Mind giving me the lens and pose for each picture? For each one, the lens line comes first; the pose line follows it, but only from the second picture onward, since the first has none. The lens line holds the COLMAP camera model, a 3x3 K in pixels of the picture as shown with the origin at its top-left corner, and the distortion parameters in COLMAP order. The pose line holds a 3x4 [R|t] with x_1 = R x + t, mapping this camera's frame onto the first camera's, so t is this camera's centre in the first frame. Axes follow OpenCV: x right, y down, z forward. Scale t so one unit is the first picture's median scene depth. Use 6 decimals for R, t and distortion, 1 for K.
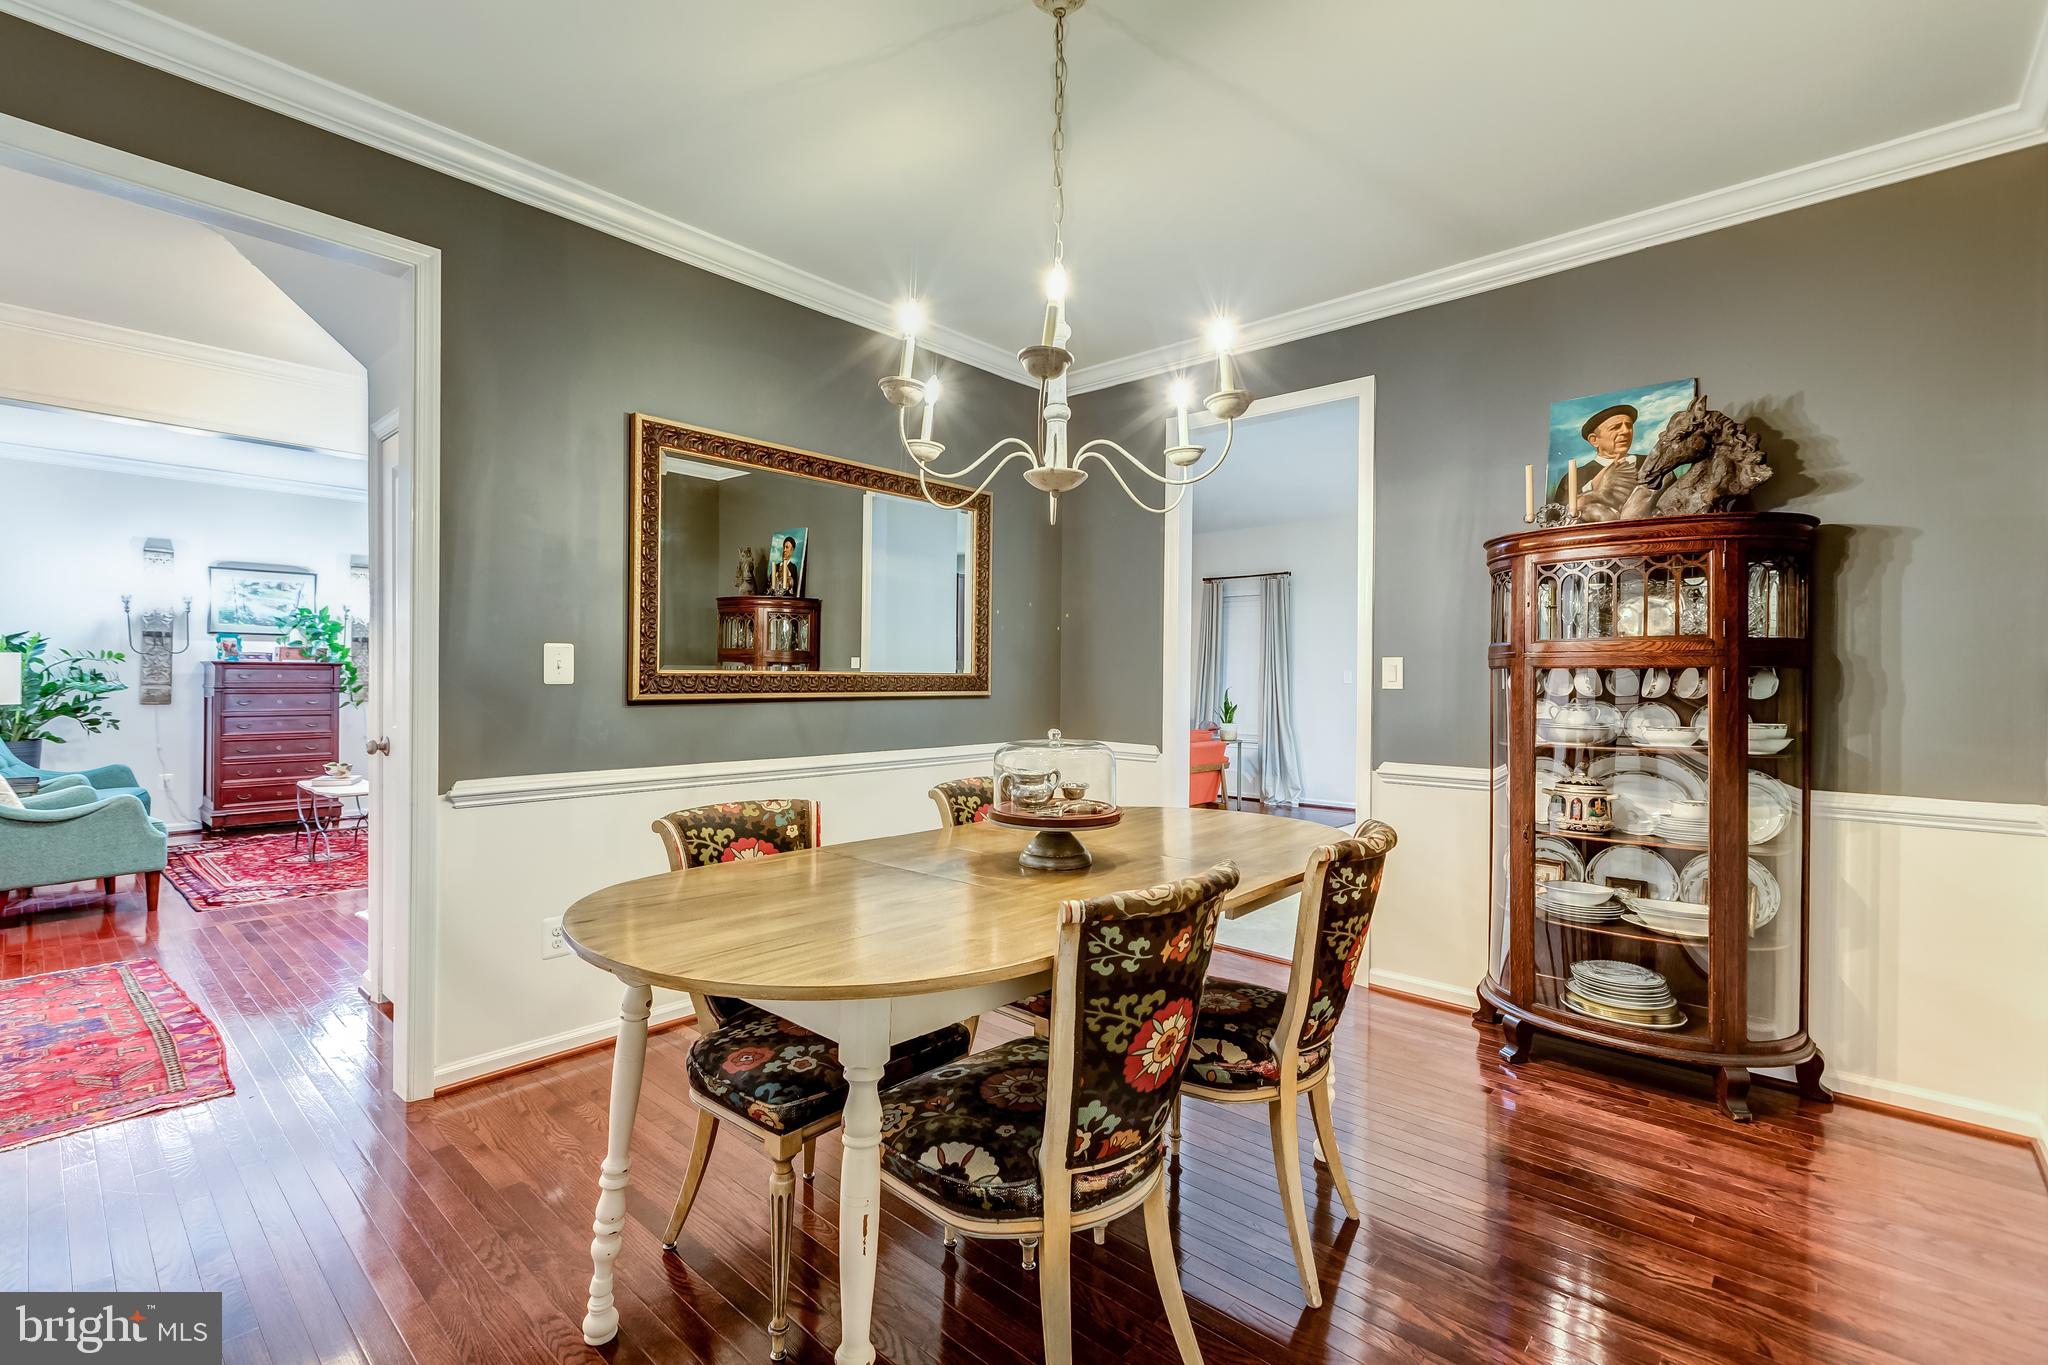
lens RADIAL K [[915.1, 0, 1008.1], [0, 915.1, 679.6], [0, 0, 1]] dist [0.004751, -0.002575]
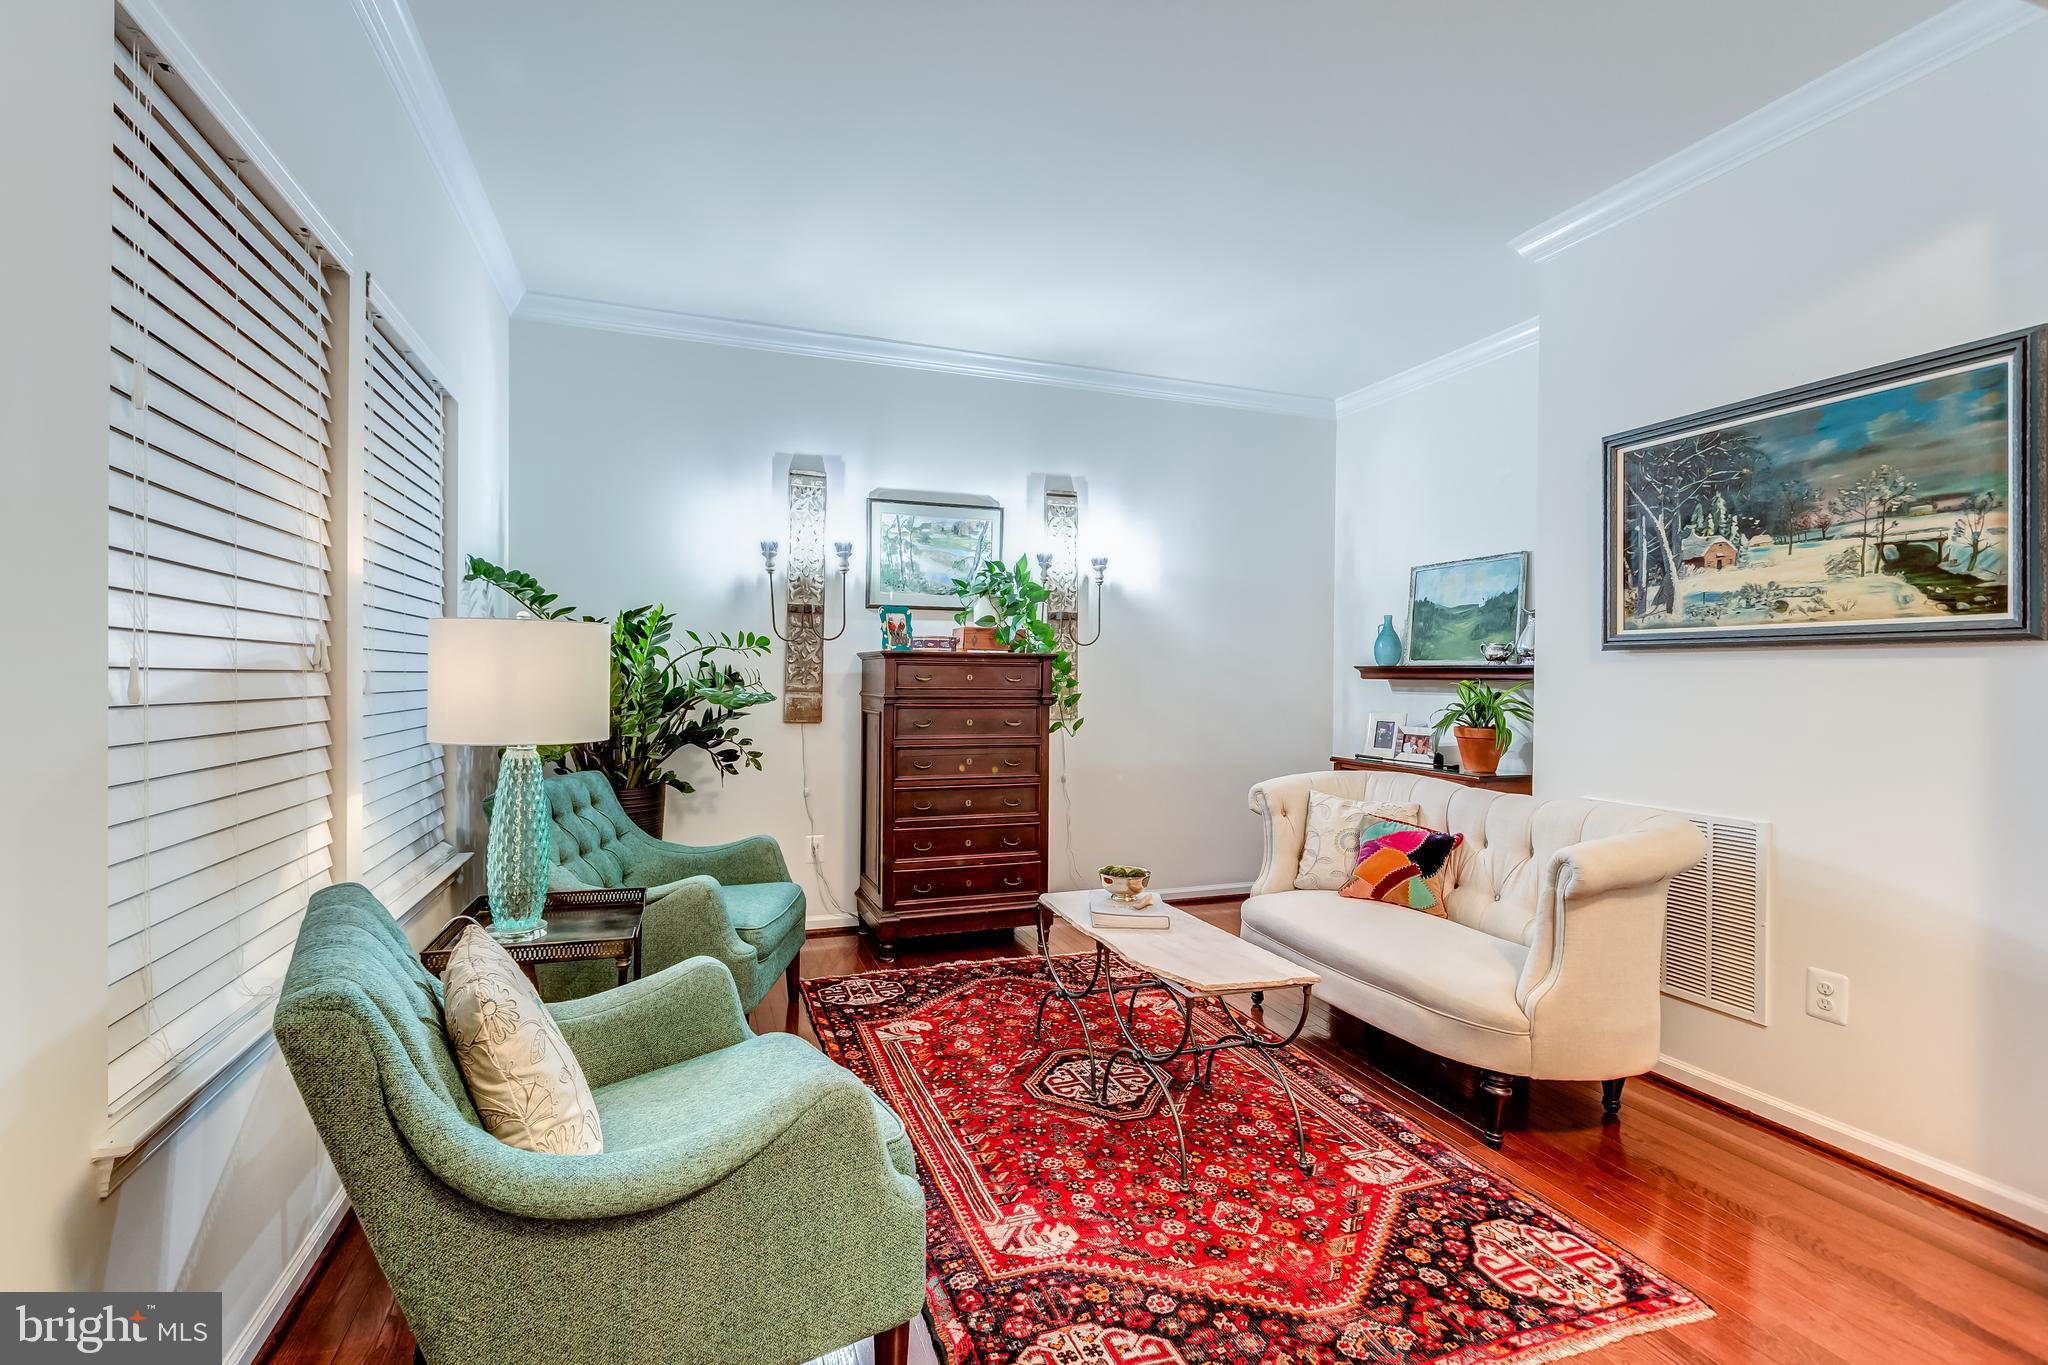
lens RADIAL K [[915.1, 0, 1002.9], [0, 915.1, 681.0], [0, 0, 1]] dist [0.004751, -0.002575]
pose [[0.880643, -0.000207, -0.473781, -0.524852], [-0.001203, 0.999996, -0.002674, -0.000034], [0.473779, 0.002925, 0.880639, 0.526536]]
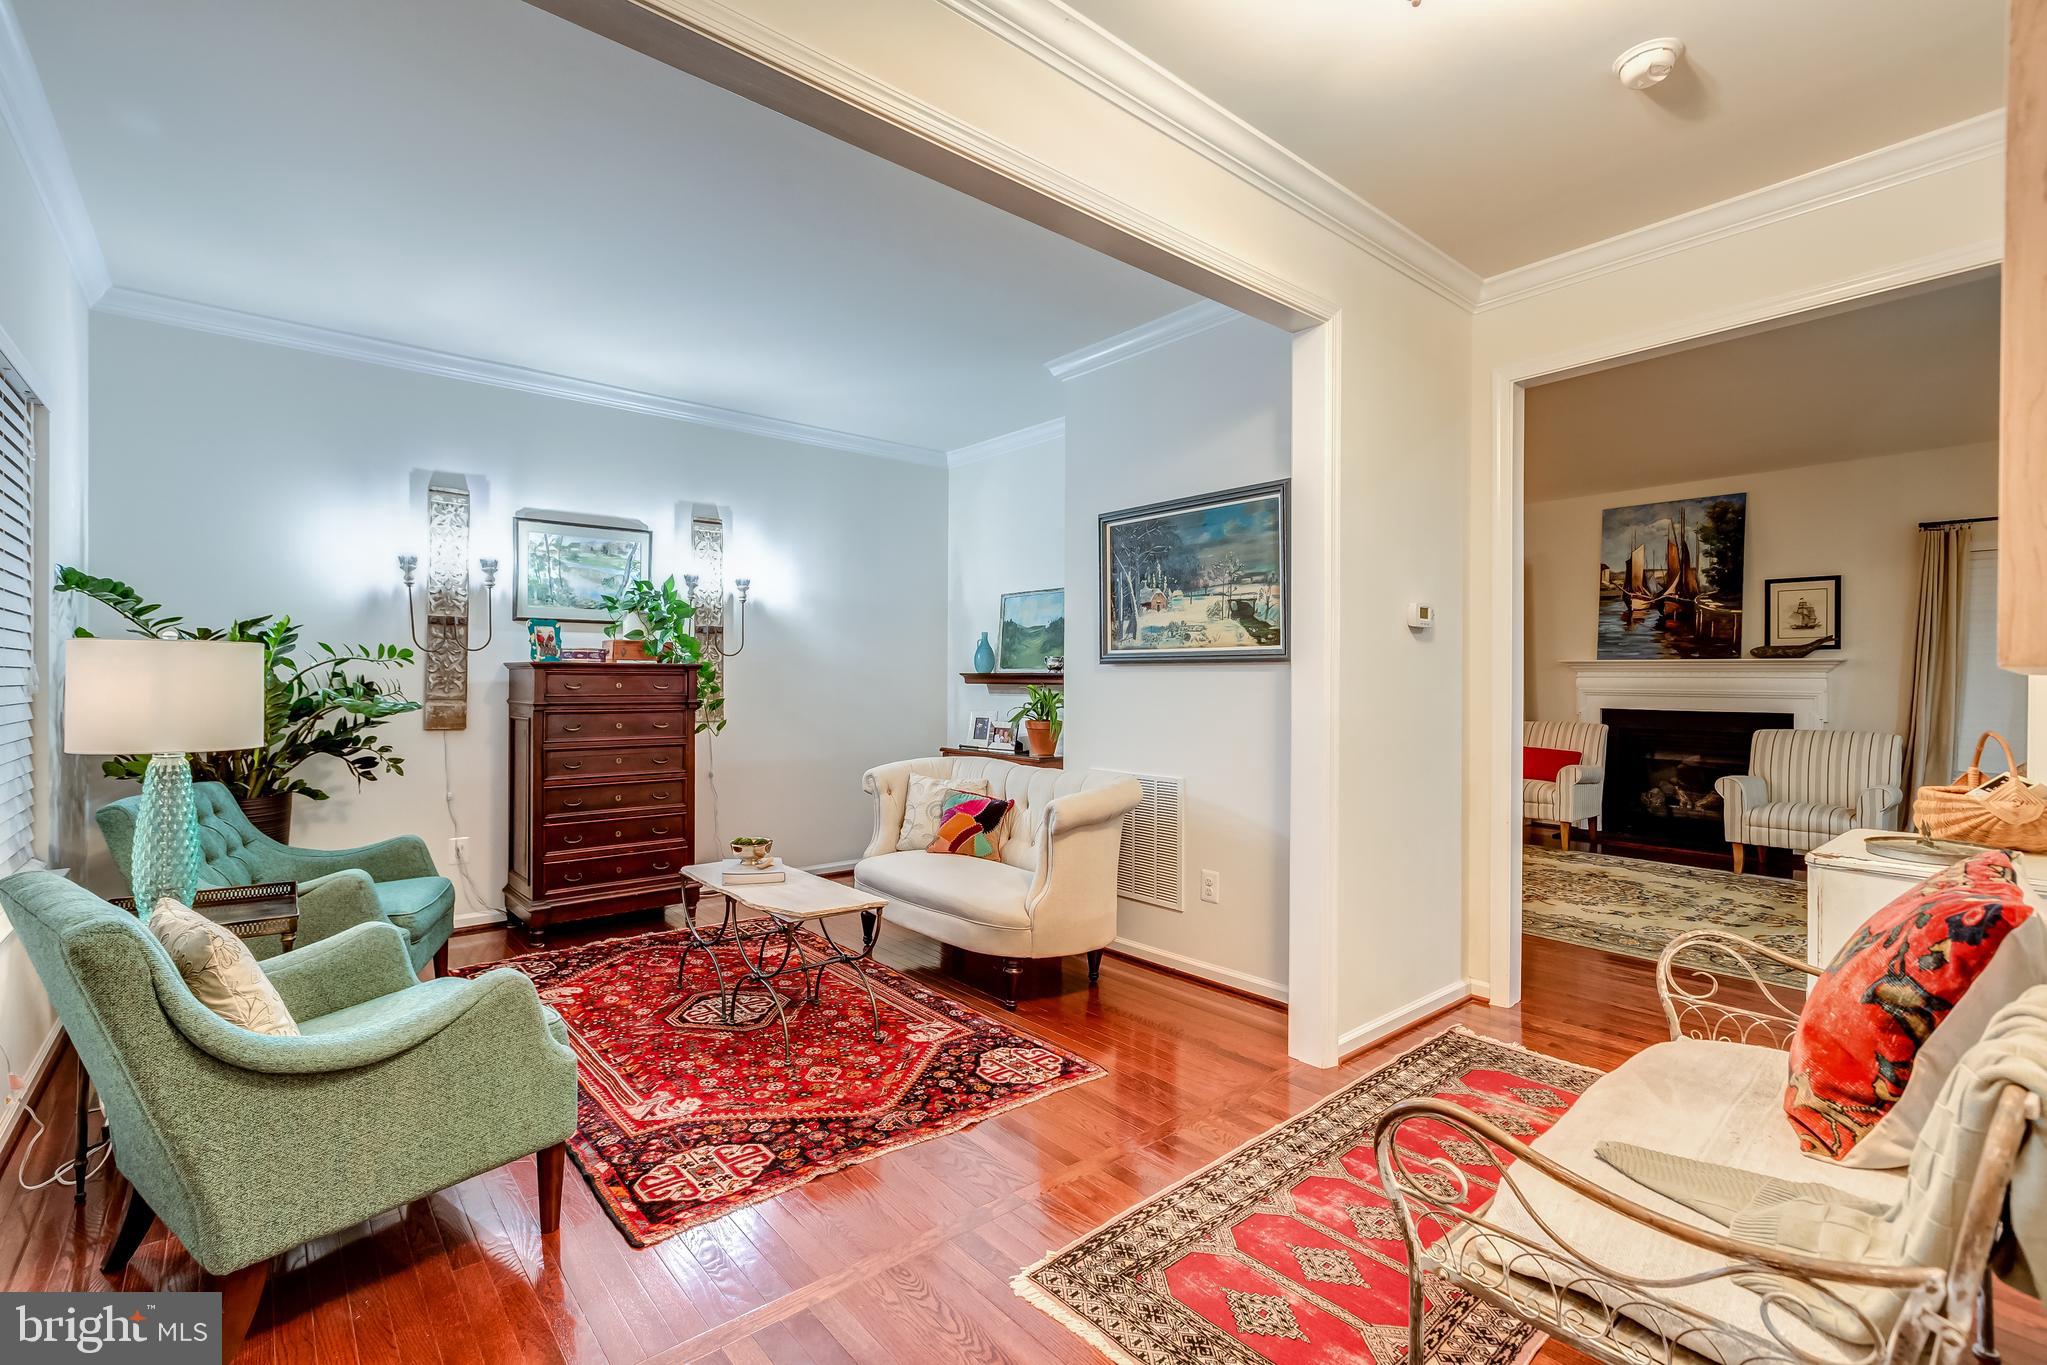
lens RADIAL K [[914.6, 0, 1006.8], [0, 914.6, 681.2], [0, 0, 1]] dist [0.004751, -0.002575]
pose [[0.990579, -0.006556, -0.136784, -0.456853], [0.006104, 0.999974, -0.003721, -0.002782], [0.136805, 0.002851, 0.990594, 0.422295]]
